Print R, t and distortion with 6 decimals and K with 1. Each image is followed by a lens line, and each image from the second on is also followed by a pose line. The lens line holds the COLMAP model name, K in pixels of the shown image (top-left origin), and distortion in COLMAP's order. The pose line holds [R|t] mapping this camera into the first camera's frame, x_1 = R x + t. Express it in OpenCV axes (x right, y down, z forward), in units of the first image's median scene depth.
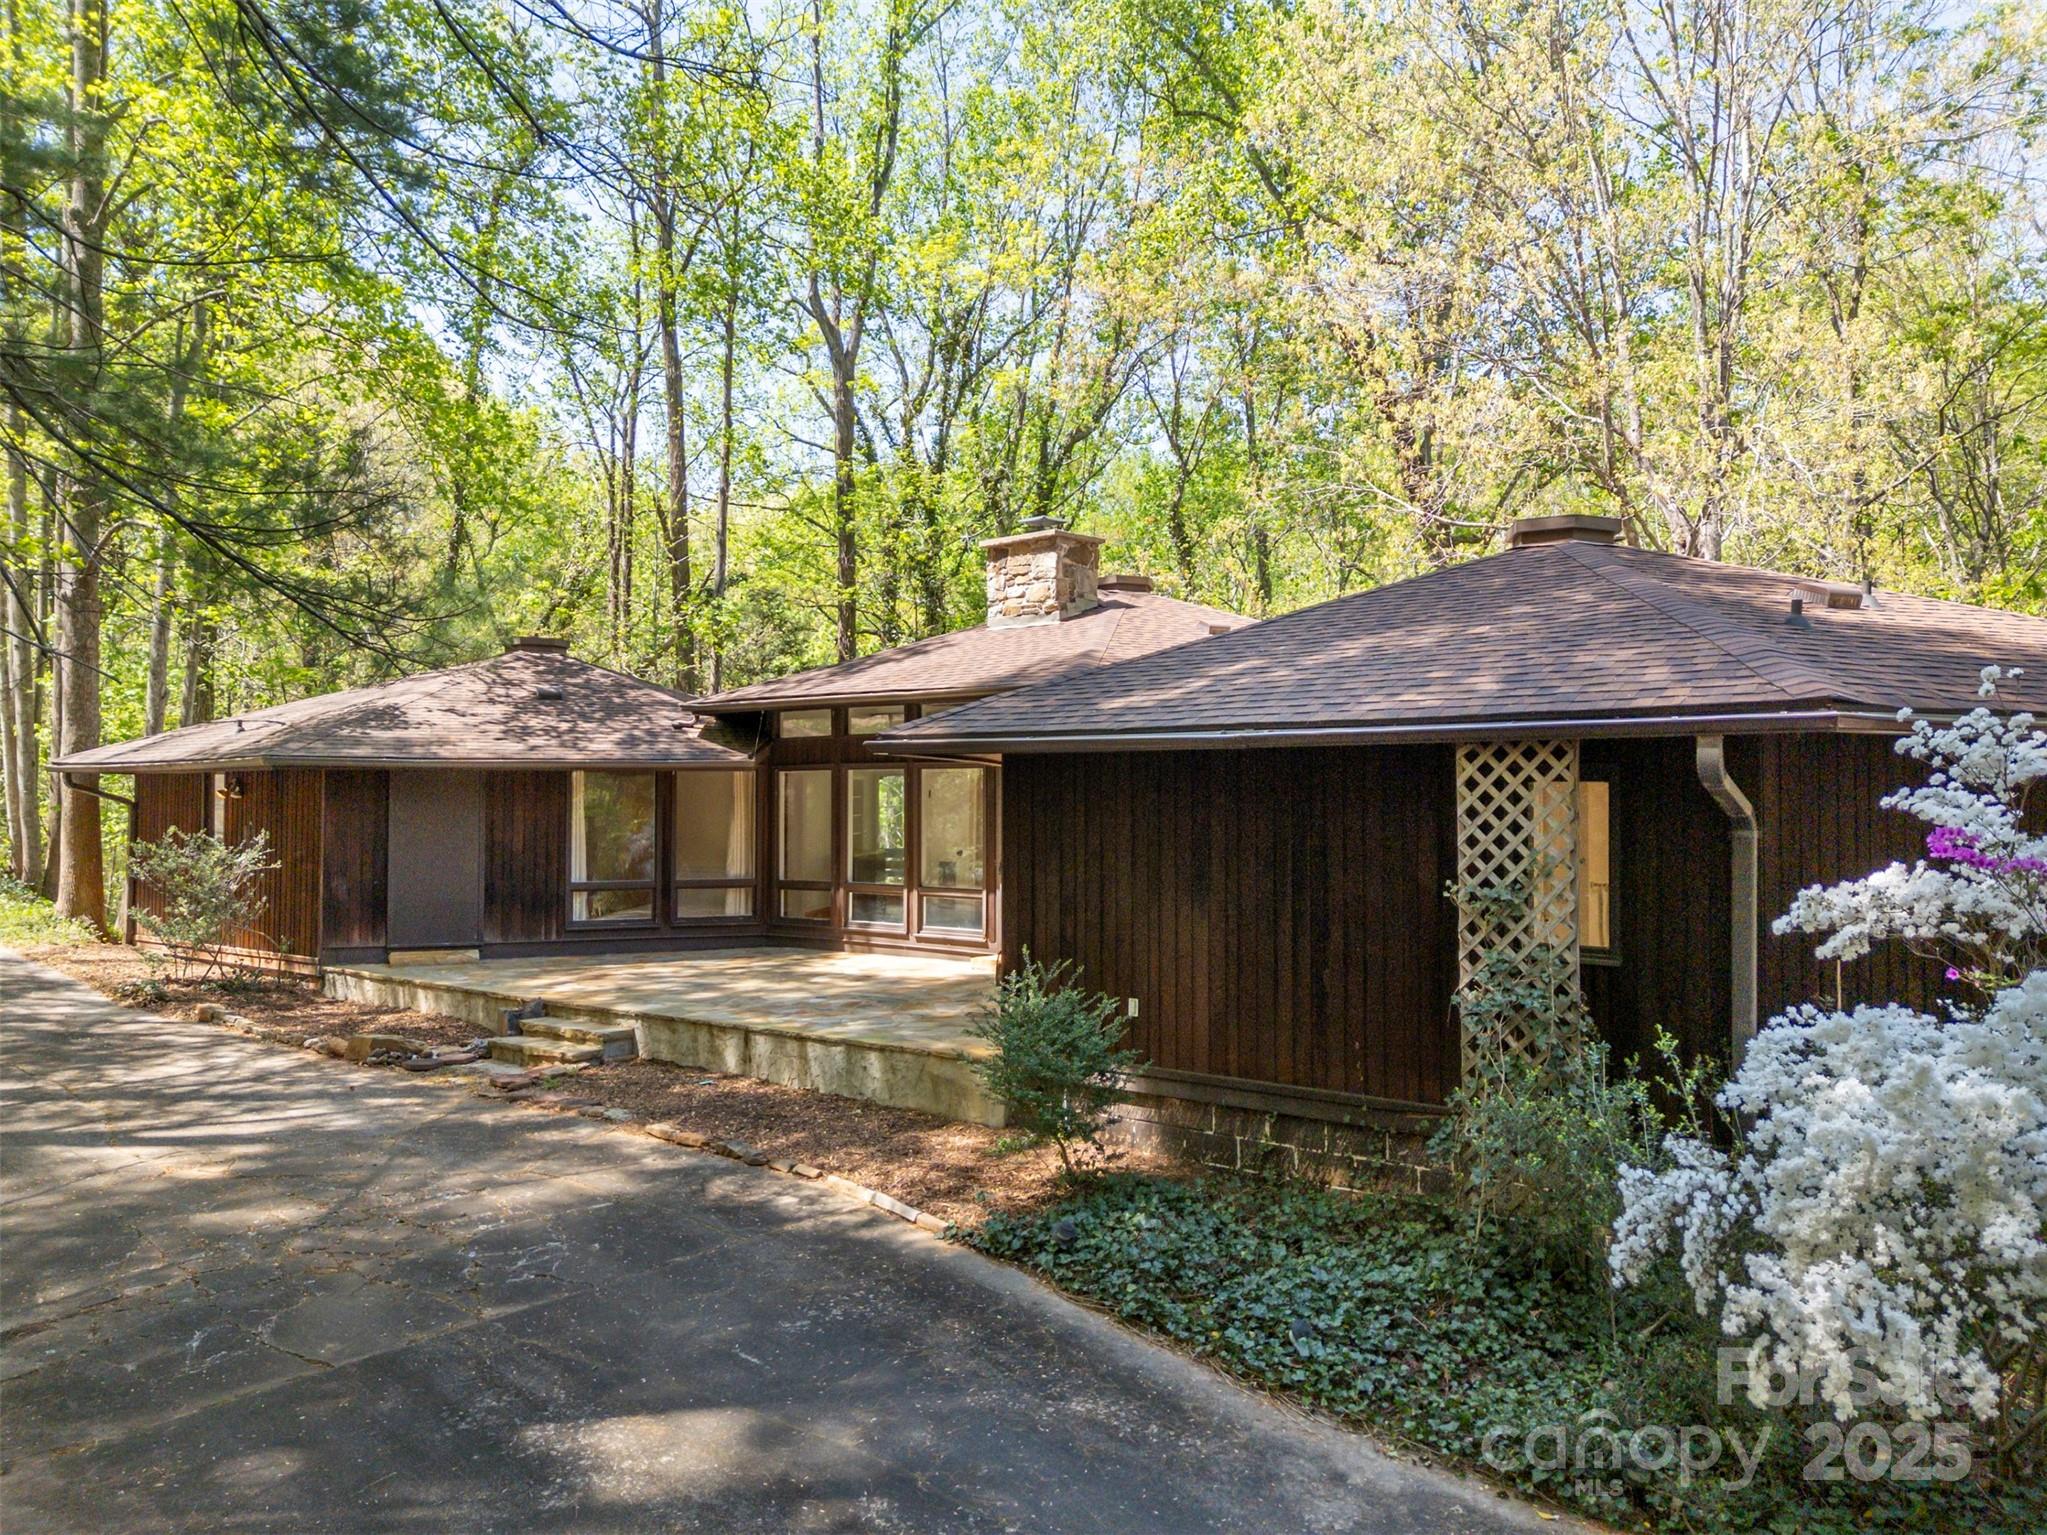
lens RADIAL K [[1441.7, 0, 1023.5], [0, 1441.7, 767.5], [0, 0, 1]] dist [-0.003086, -0.001107]
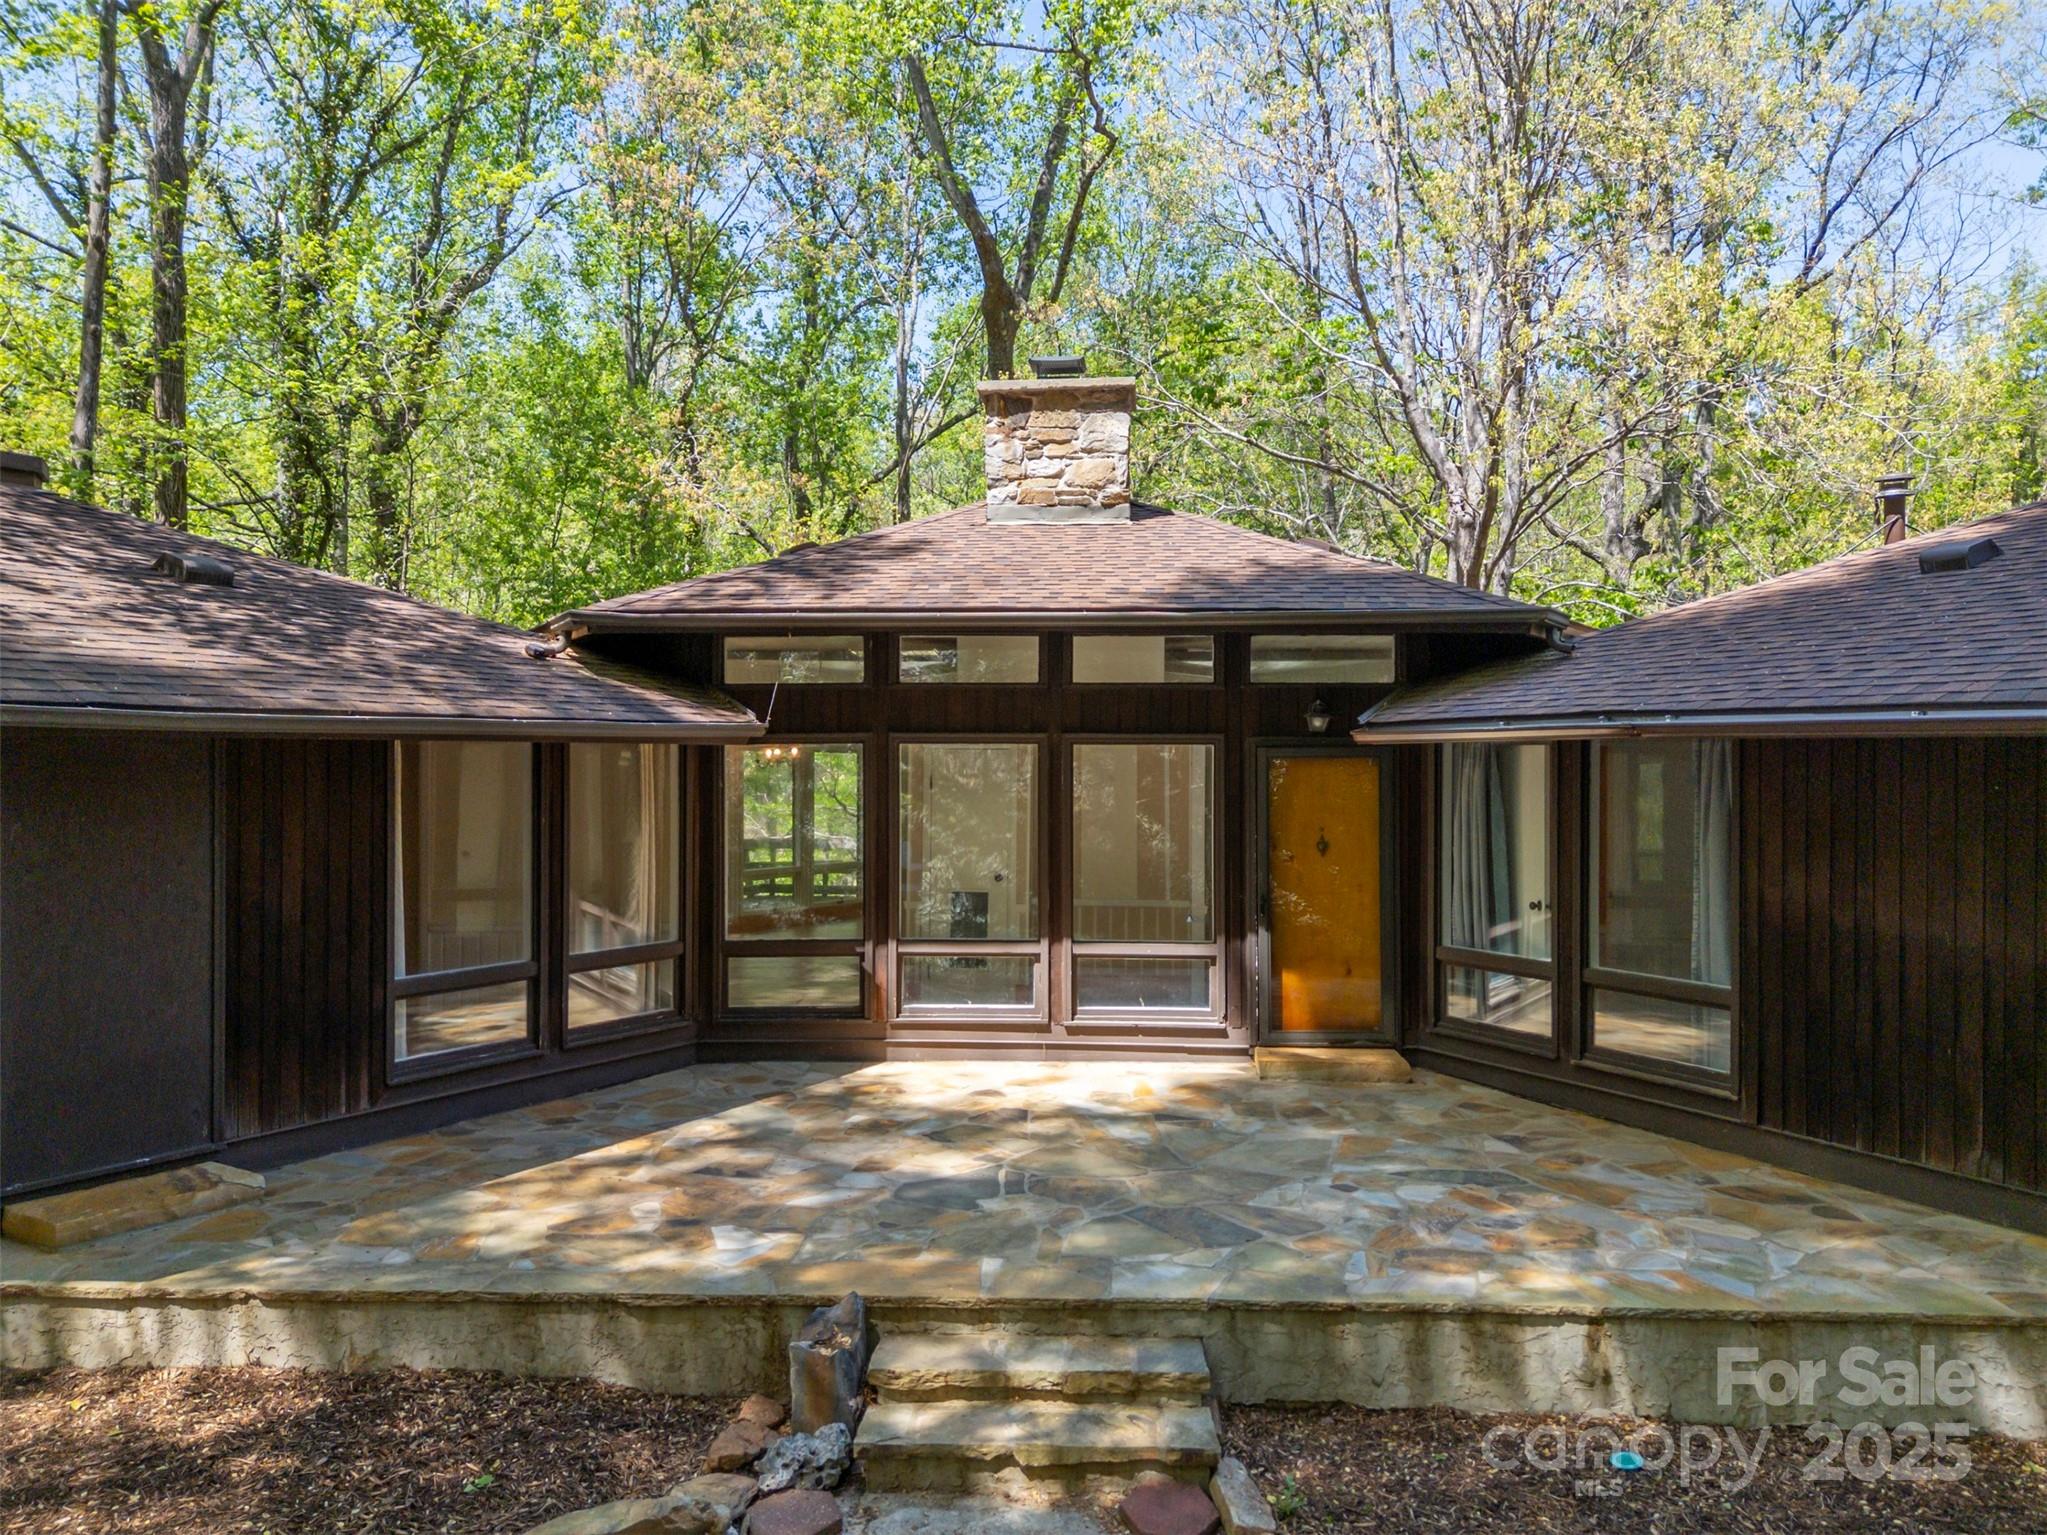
lens RADIAL K [[1493.6, 0, 1023.5], [0, 1493.6, 767.5], [0, 0, 1]] dist [0.043607, -0.002489]
pose [[0.807879, 0.001738, 0.589346, -0.415575], [-0.012217, 0.999830, 0.013799, 0.002697], [-0.589222, -0.018348, 0.807763, 0.474761]]
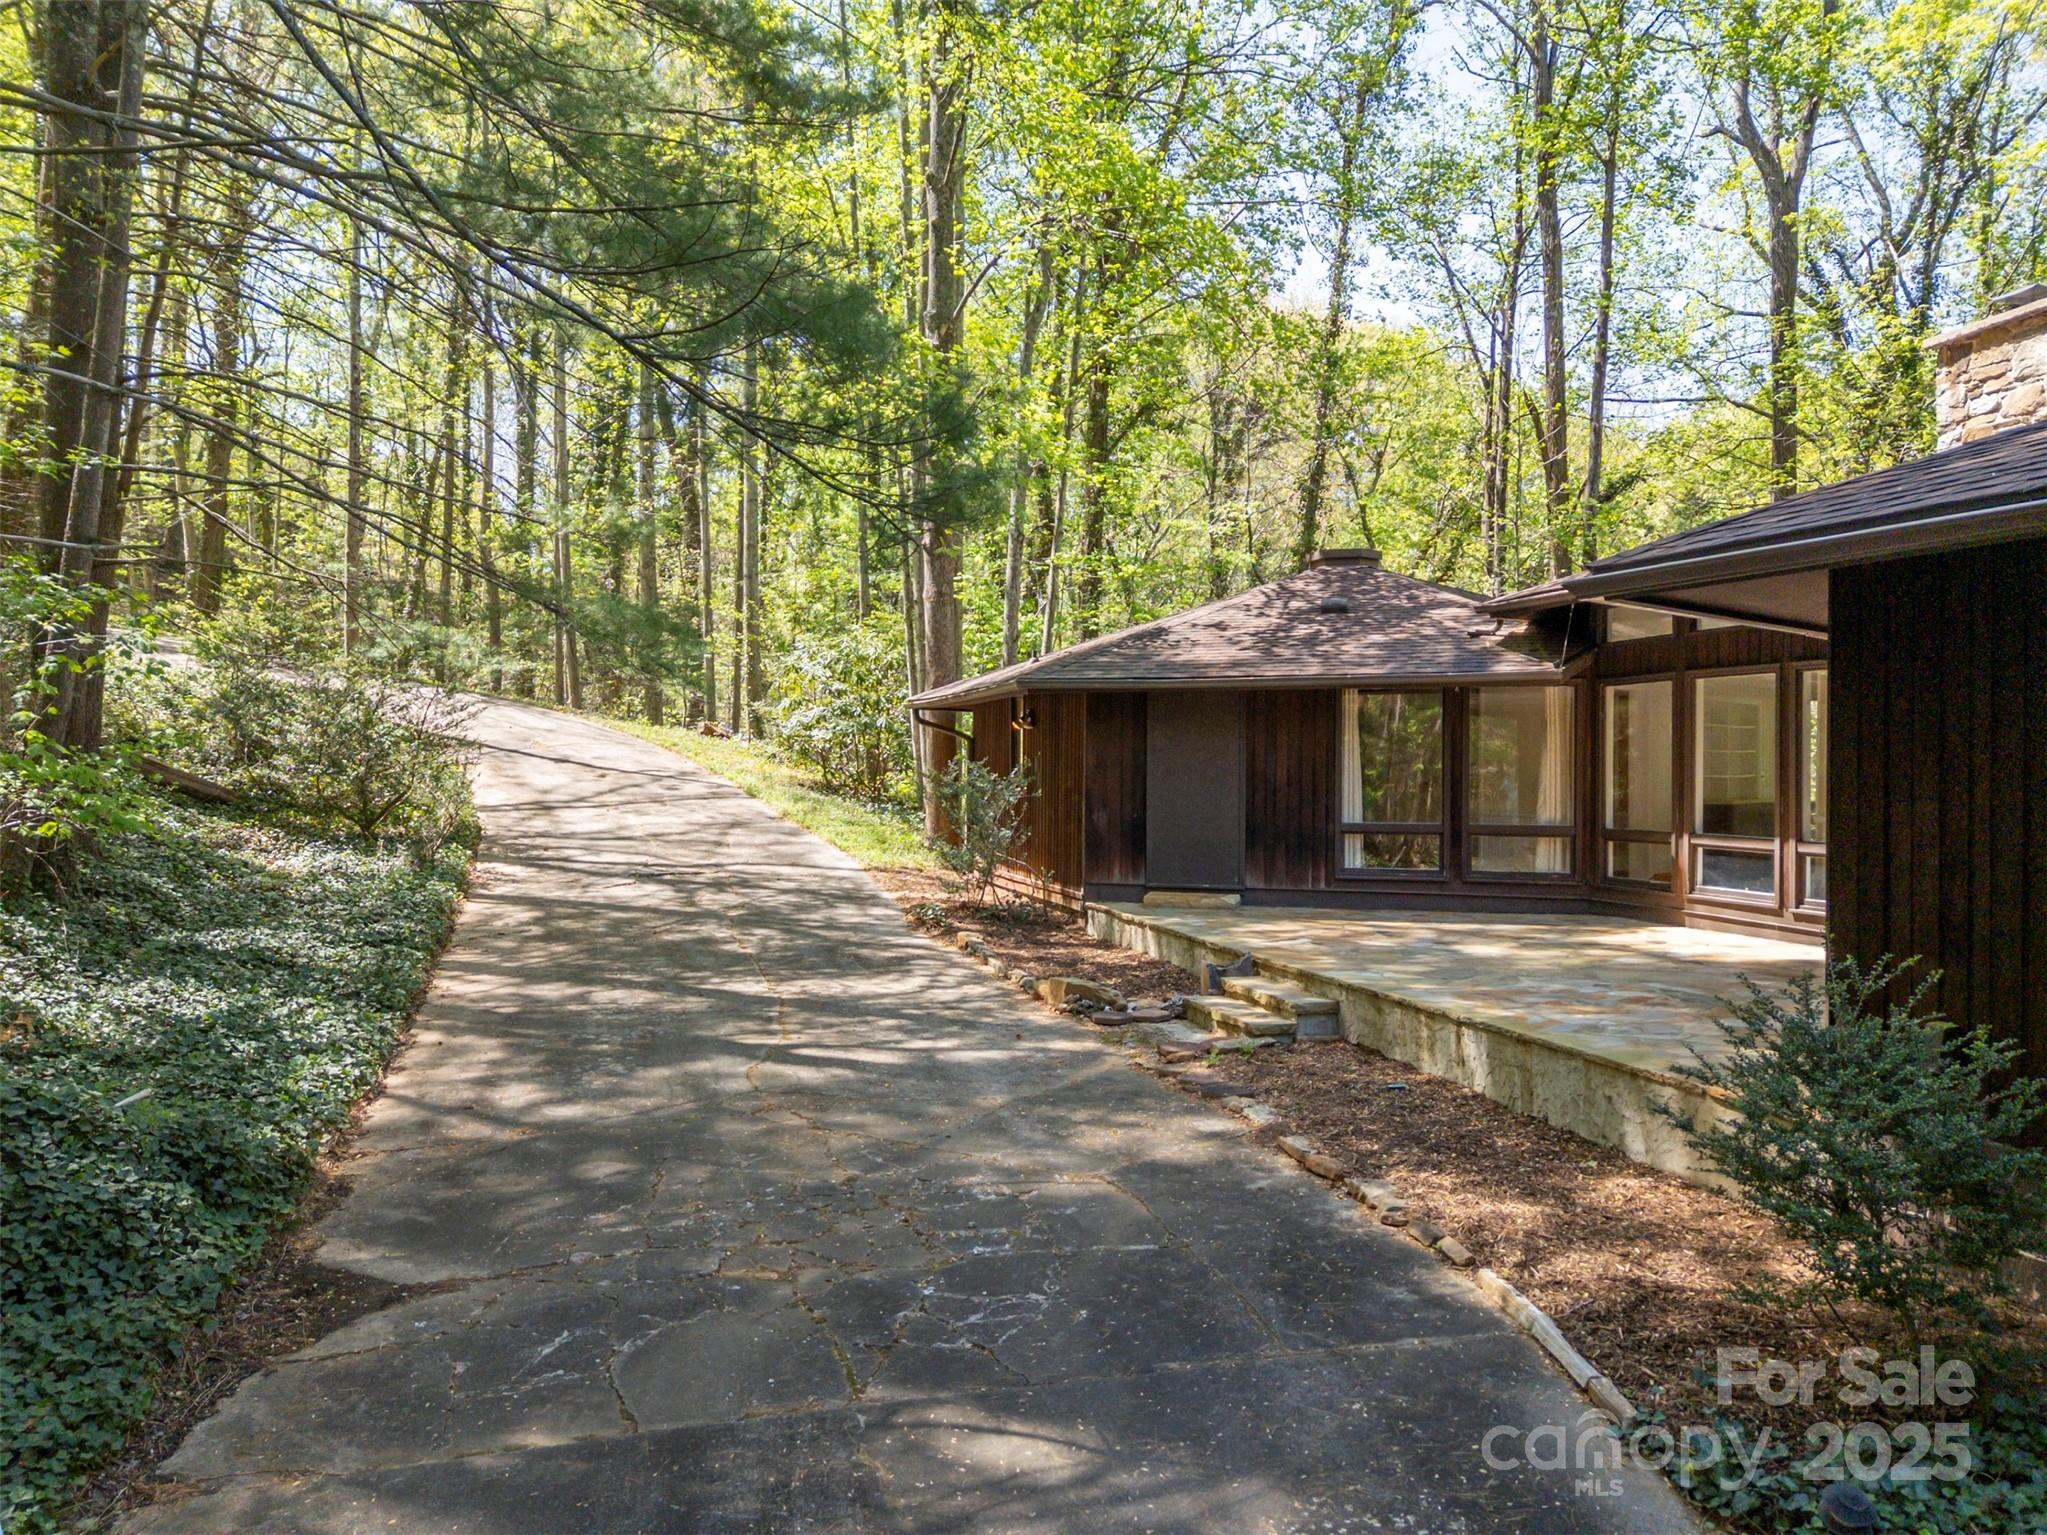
lens RADIAL K [[1468.4, 0, 1023.5], [0, 1468.4, 767.5], [0, 0, 1]] dist [0.044030, -0.034677]
pose [[0.809670, 0.007487, -0.586838, 0.040547], [0.007517, 0.999704, 0.023126, 0.025817], [0.586838, -0.023136, 0.809374, 0.189021]]
